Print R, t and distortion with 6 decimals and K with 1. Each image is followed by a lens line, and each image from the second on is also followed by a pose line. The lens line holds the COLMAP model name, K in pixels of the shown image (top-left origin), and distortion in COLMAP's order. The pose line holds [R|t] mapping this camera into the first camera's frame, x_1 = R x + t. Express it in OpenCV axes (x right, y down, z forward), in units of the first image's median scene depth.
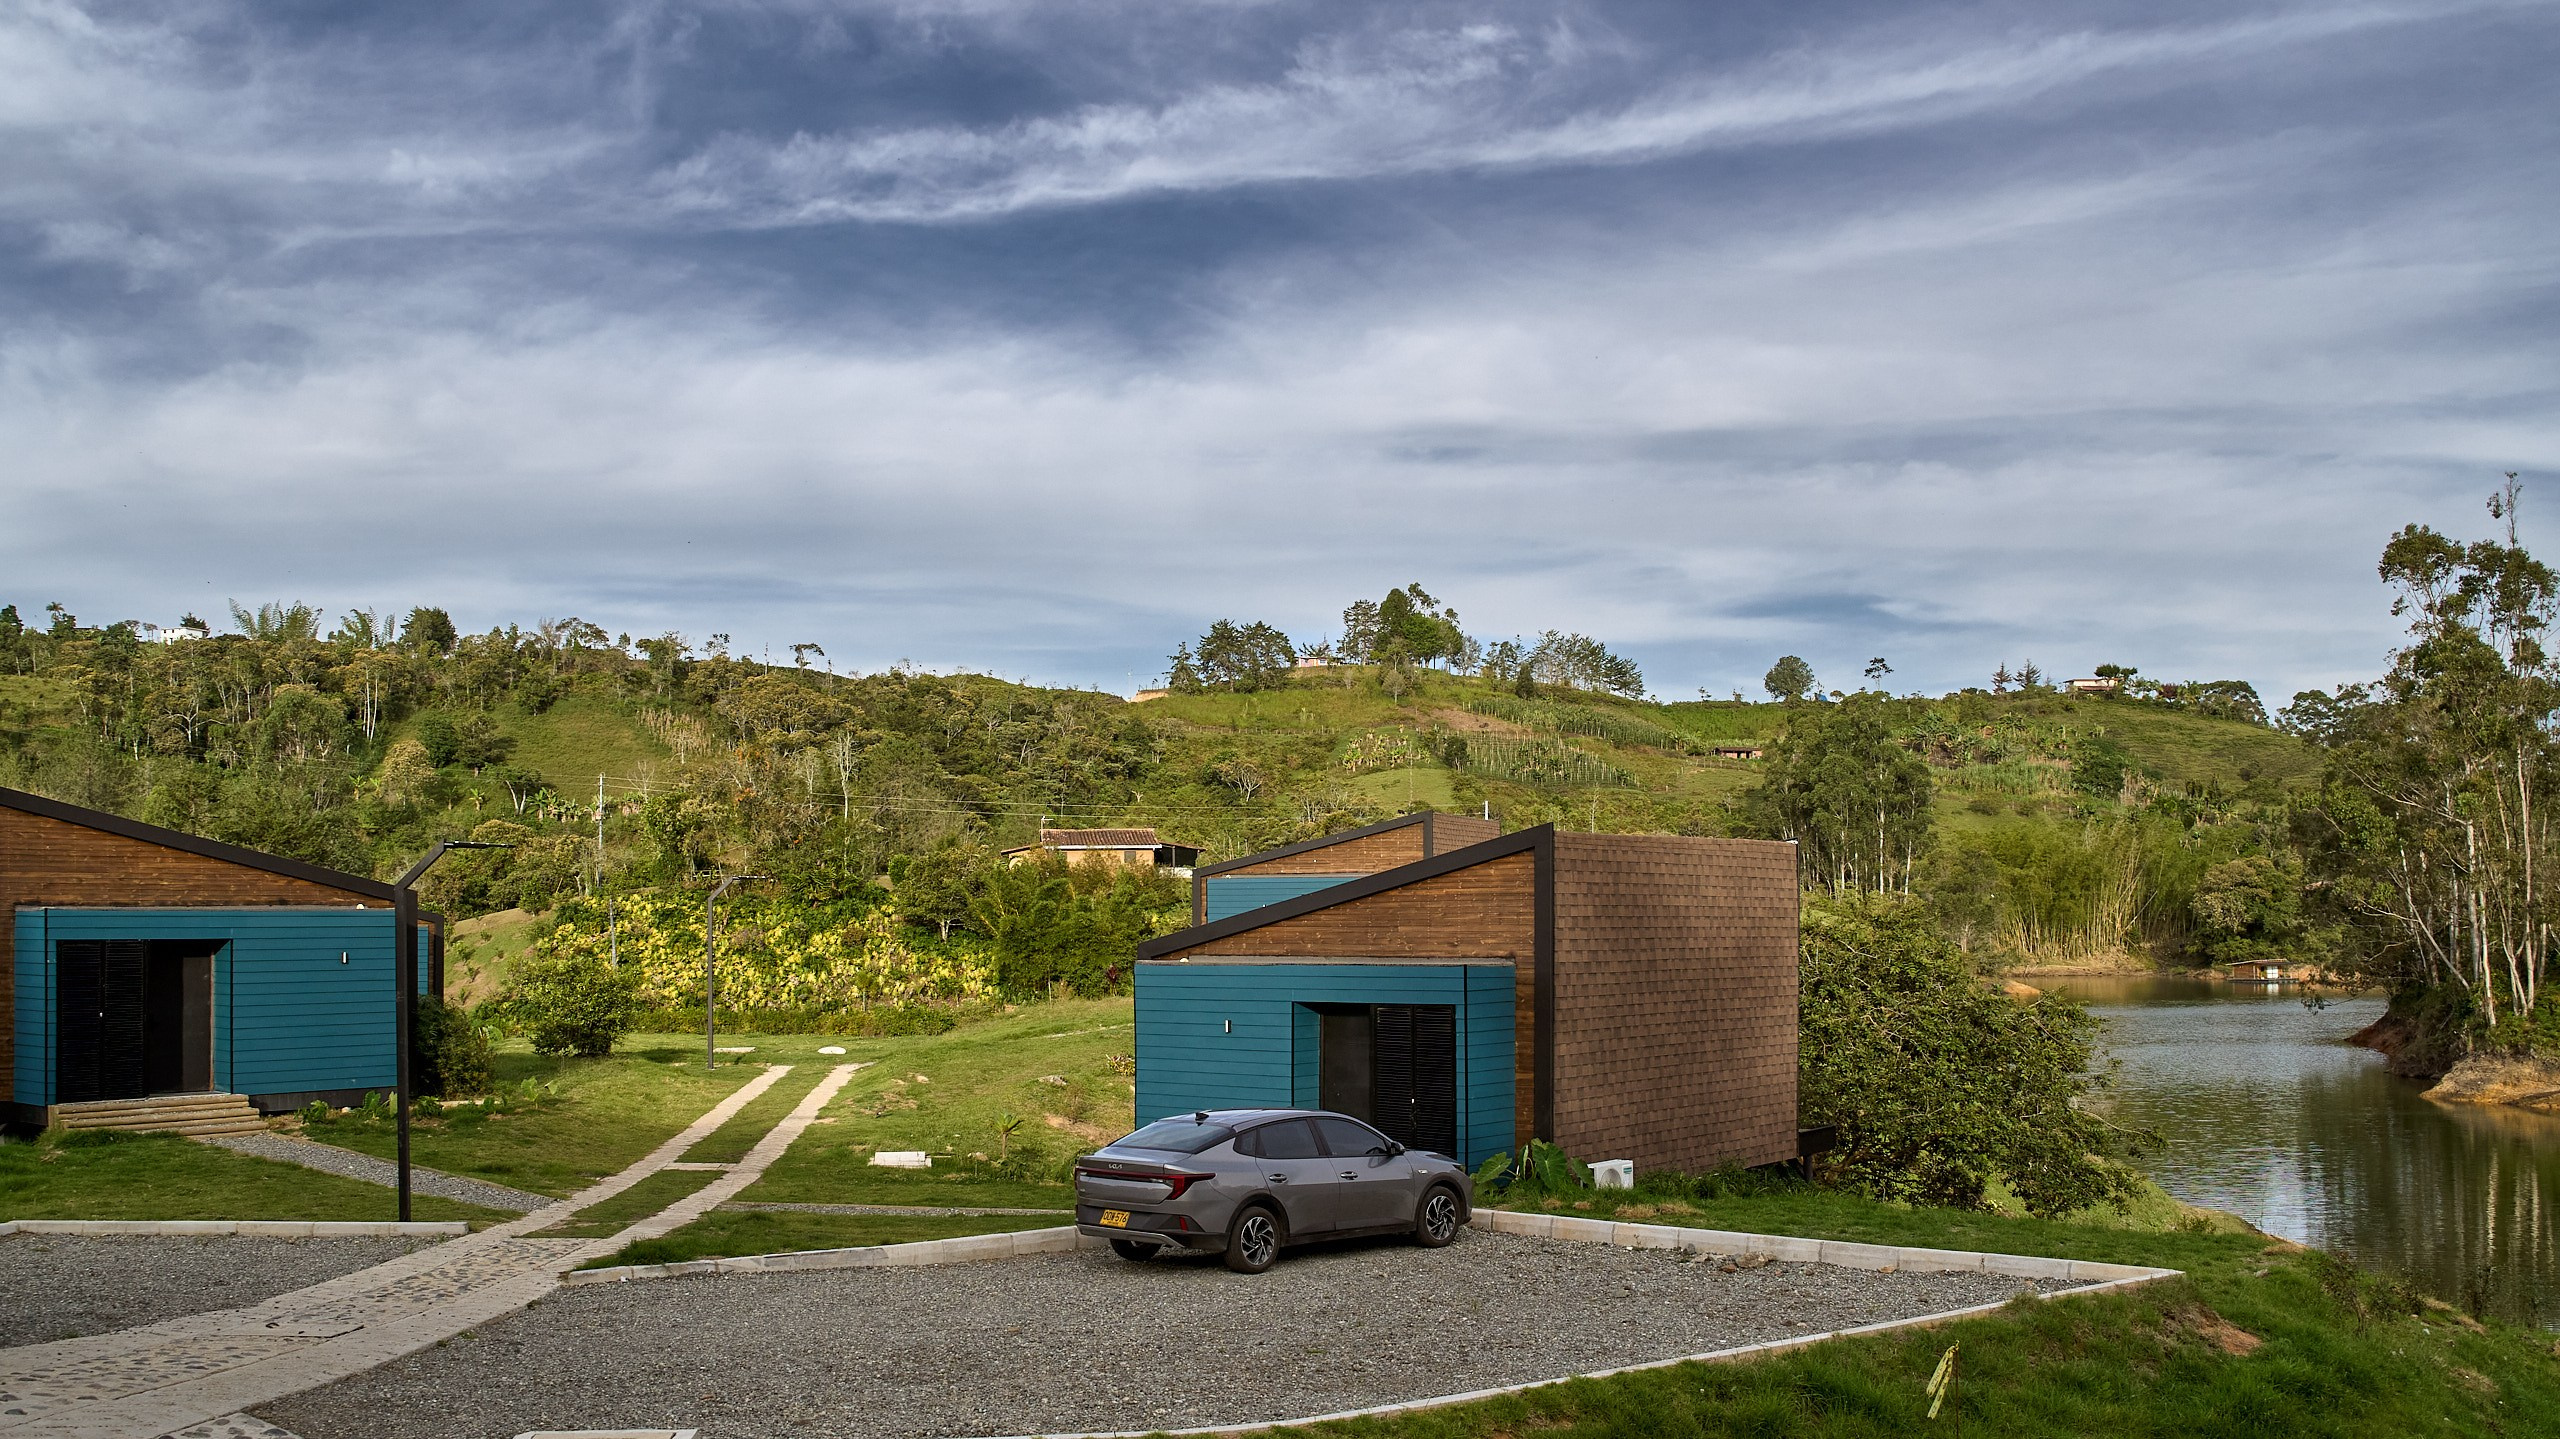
lens RADIAL K [[2244.5, 0, 1238.7], [0, 2244.5, 712.0], [0, 0, 1]] dist [-0.116762, 0.067085]
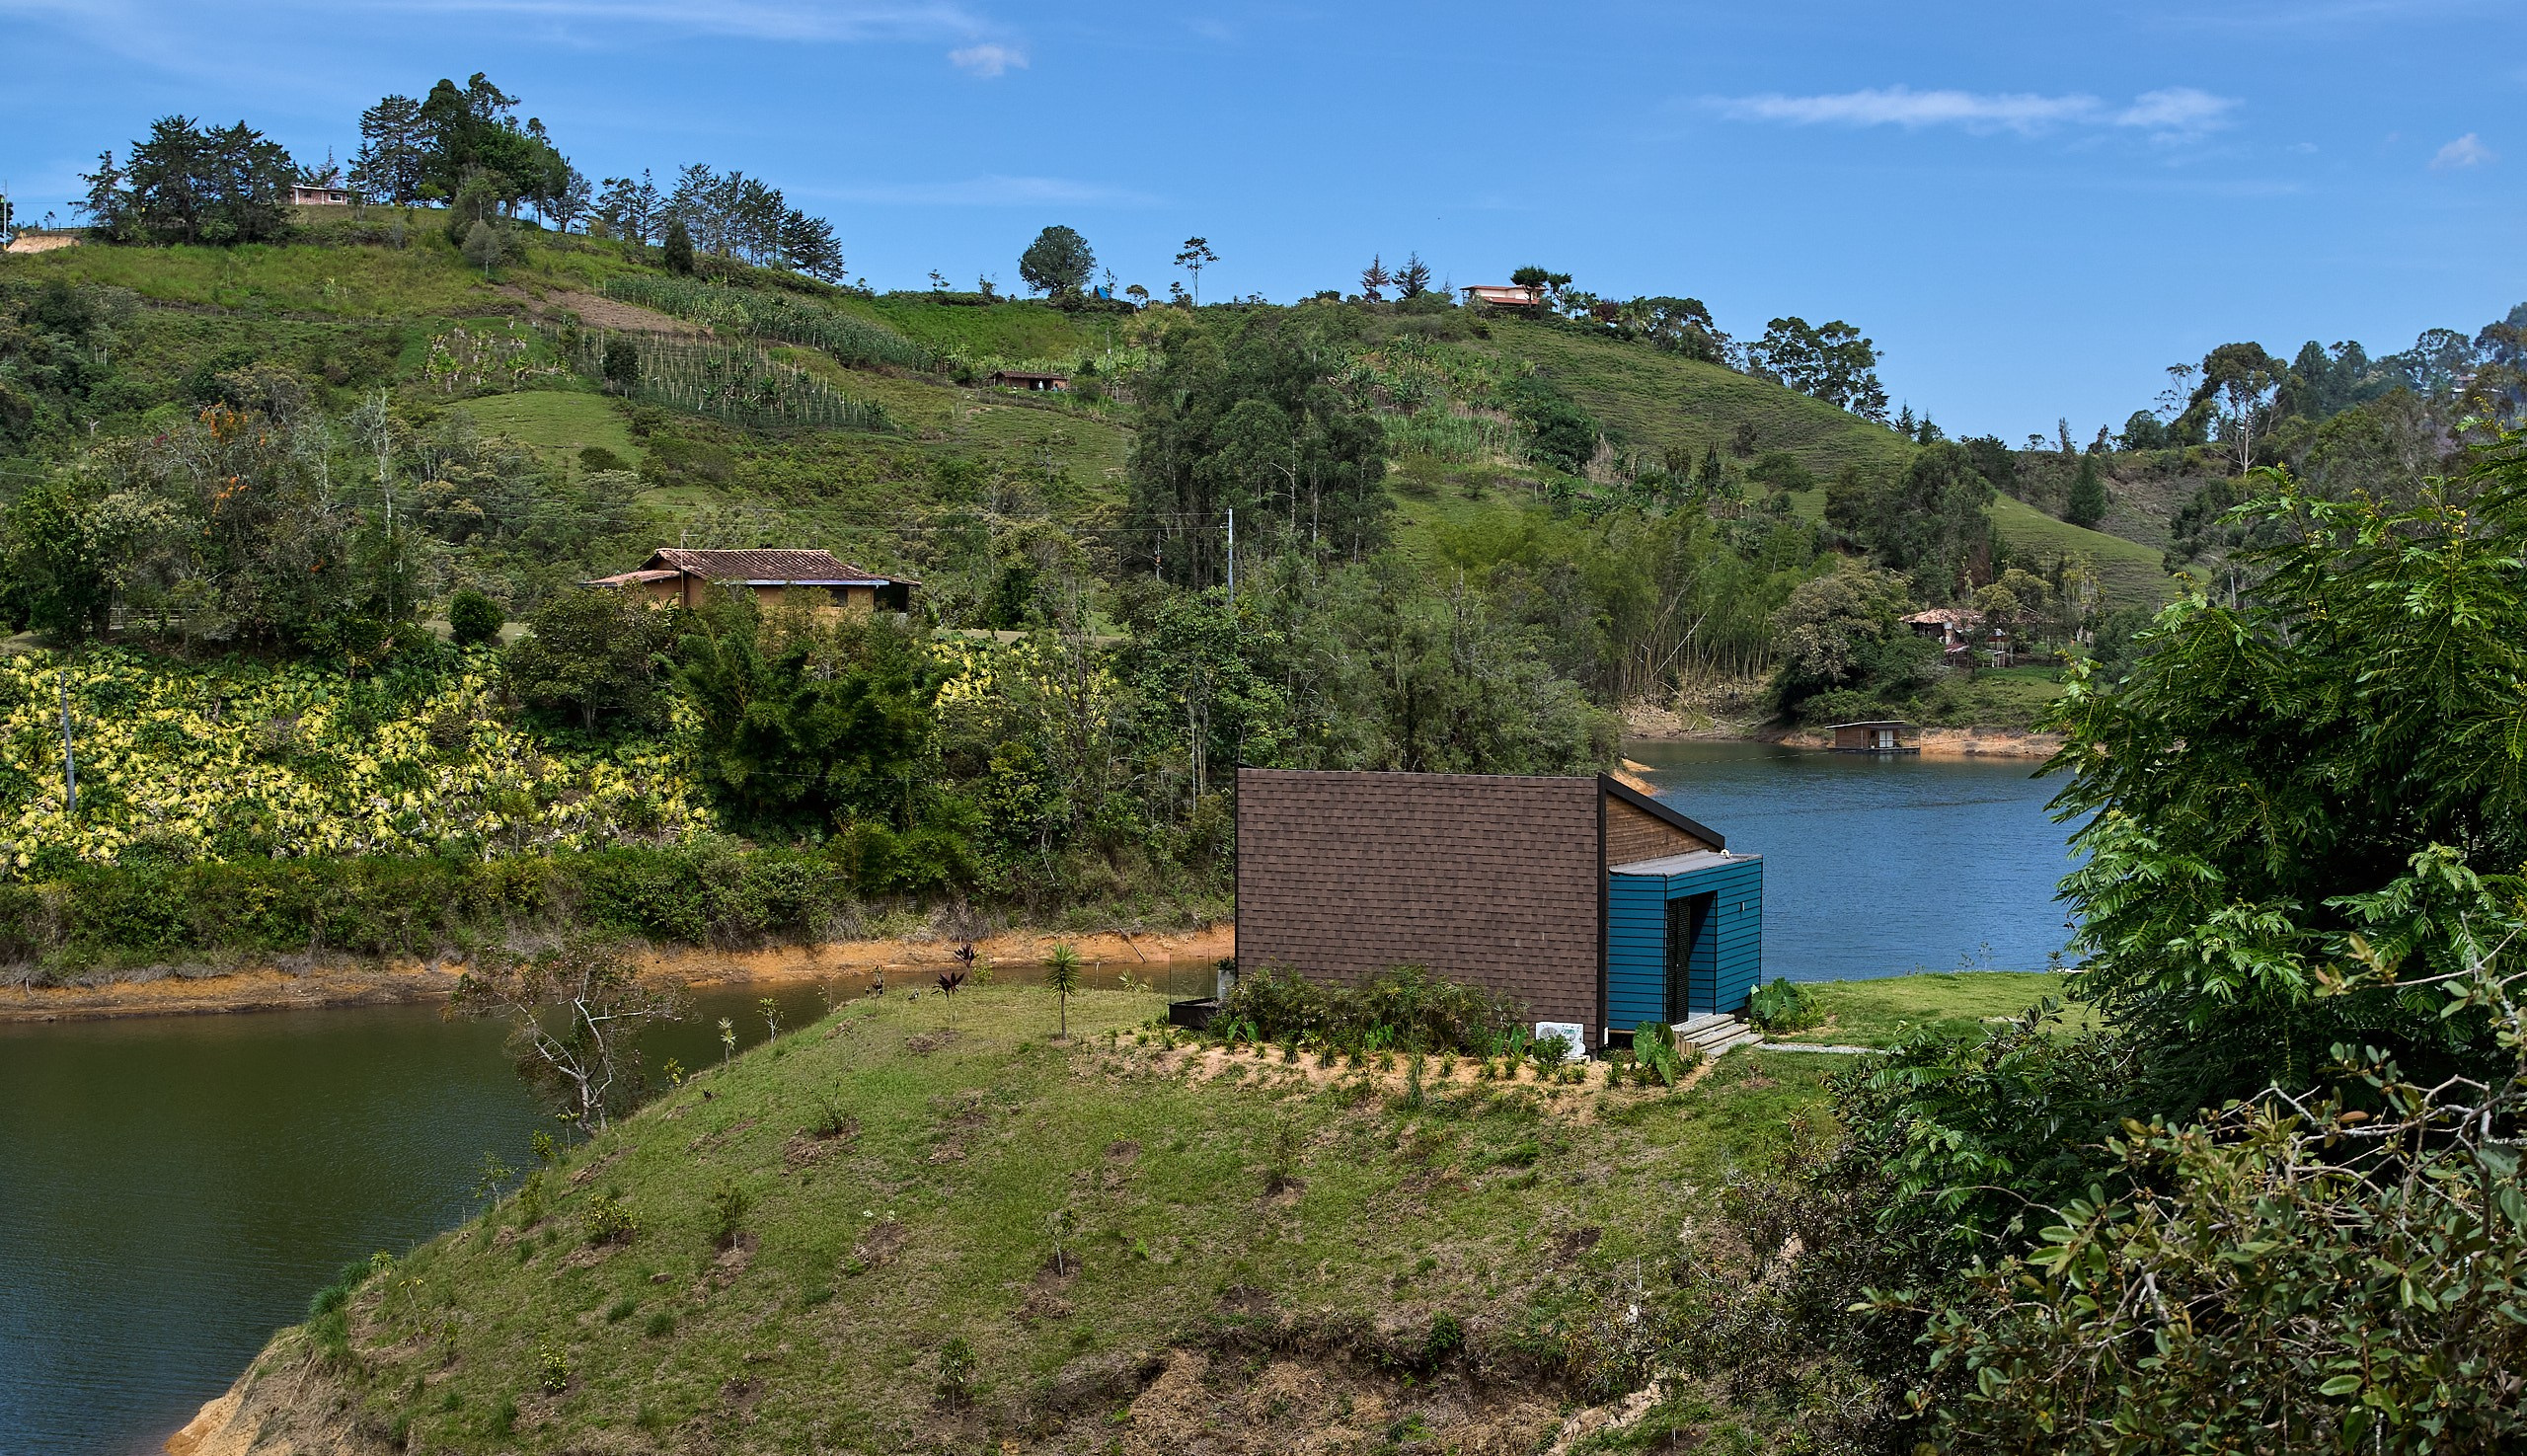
lens RADIAL K [[3662.2, 0, 1455.0], [0, 3662.2, 716.3], [0, 0, 1]] dist [0.002984, 0.000000]
pose [[0.904743, -0.001576, 0.425954, -0.105879], [-0.050609, 0.992512, 0.111167, -0.008842], [-0.422940, -0.122135, 0.897889, -0.007155]]
